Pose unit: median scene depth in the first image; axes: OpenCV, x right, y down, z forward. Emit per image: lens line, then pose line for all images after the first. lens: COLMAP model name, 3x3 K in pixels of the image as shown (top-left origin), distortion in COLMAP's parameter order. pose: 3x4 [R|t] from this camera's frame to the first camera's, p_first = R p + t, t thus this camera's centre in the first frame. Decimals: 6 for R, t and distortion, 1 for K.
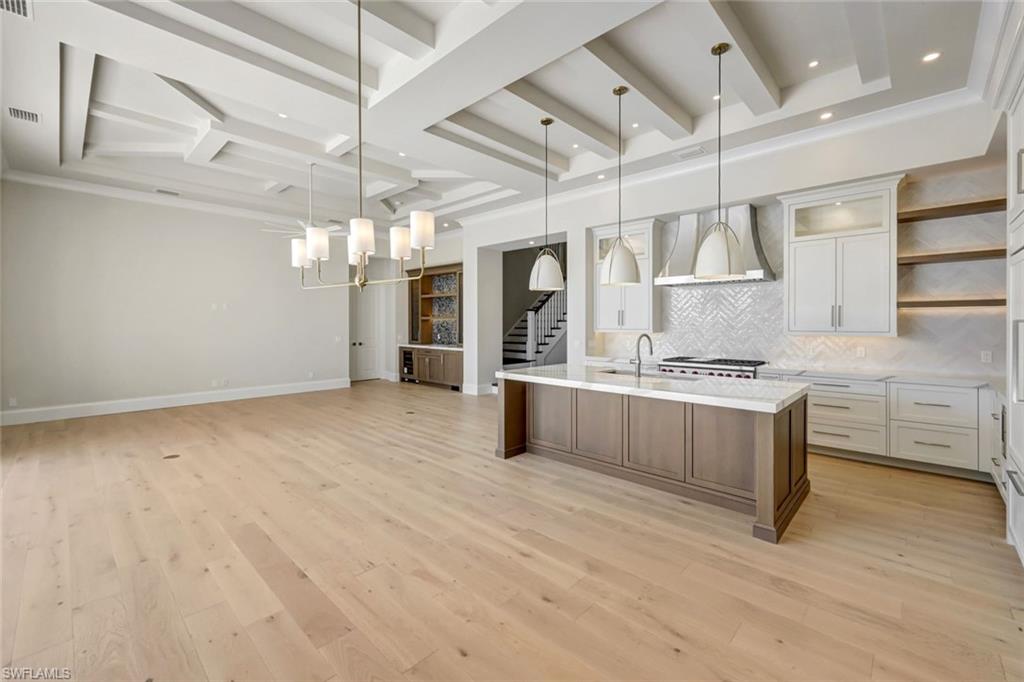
lens RADIAL K [[428.2, 0, 511.4], [0, 428.2, 322.9], [0, 0, 1]] dist [0.002364, 0.000239]
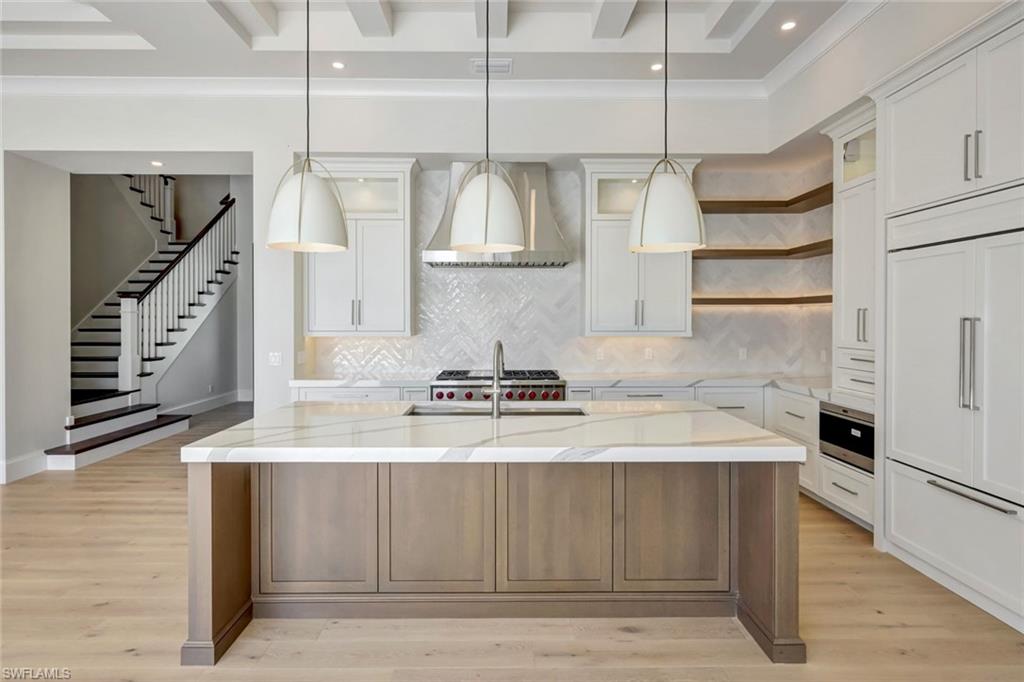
lens RADIAL K [[522.0, 0, 505.4], [0, 522.0, 323.6], [0, 0, 1]] dist [-0.002929, -0.000016]
pose [[0.717173, -0.003449, 0.696886, -0.141004], [-0.000881, 0.999982, 0.005856, -0.000577], [-0.696894, -0.004814, 0.717158, 0.419276]]
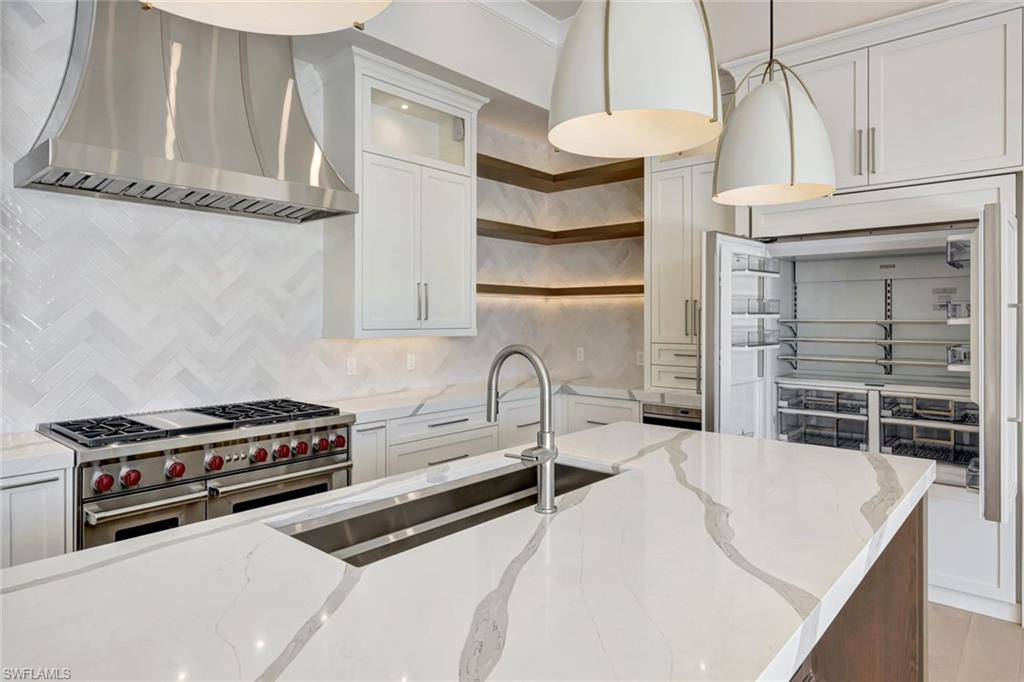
lens RADIAL K [[613.3, 0, 508.7], [0, 613.3, 324.1], [0, 0, 1]] dist [0.003242, 0.000301]
pose [[-0.045057, -0.003288, 0.998979, -0.062604], [0.002616, 0.999991, 0.003409, 0.010480], [-0.998981, 0.002766, -0.045048, 0.869177]]
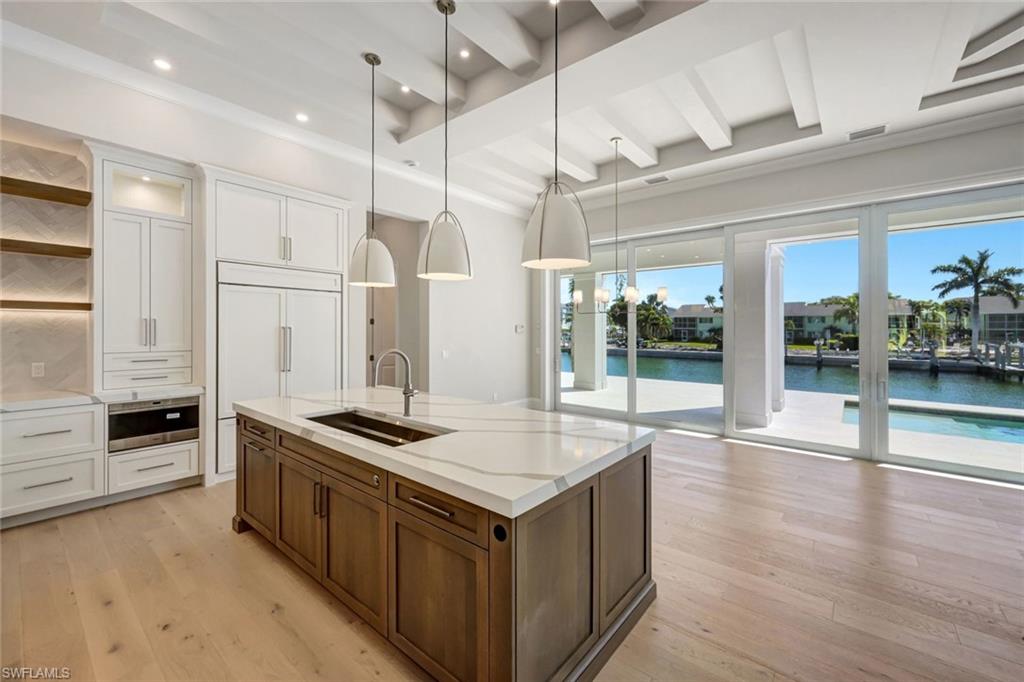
lens RADIAL K [[418.7, 0, 511.1], [0, 418.7, 325.5], [0, 0, 1]] dist [0.000921, 0.000277]
pose [[-0.997418, -0.005823, -0.071574, 0.159081], [-0.005270, 0.999955, -0.007913, -0.003190], [0.071617, -0.007515, -0.997404, 1.359984]]
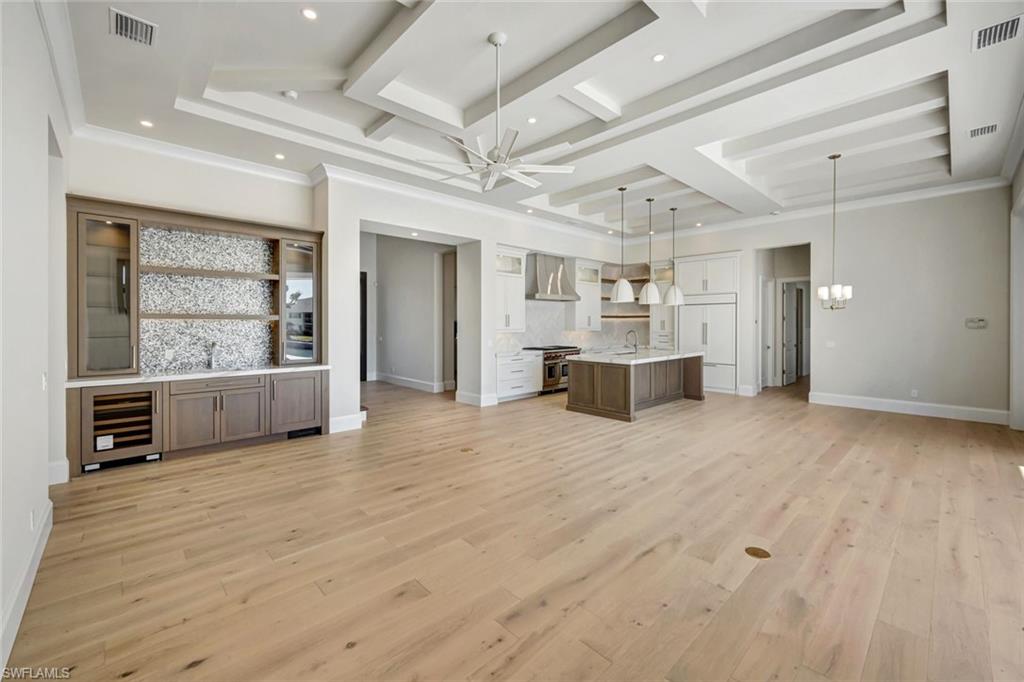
lens RADIAL K [[418.7, 0, 511.1], [0, 418.7, 325.5], [0, 0, 1]] dist [0.000921, 0.000277]
pose [[0.054271, -0.005115, 0.998513, -1.275149], [0.003719, 0.999981, 0.004921, -0.005078], [-0.998519, 0.003446, 0.054289, 1.201677]]
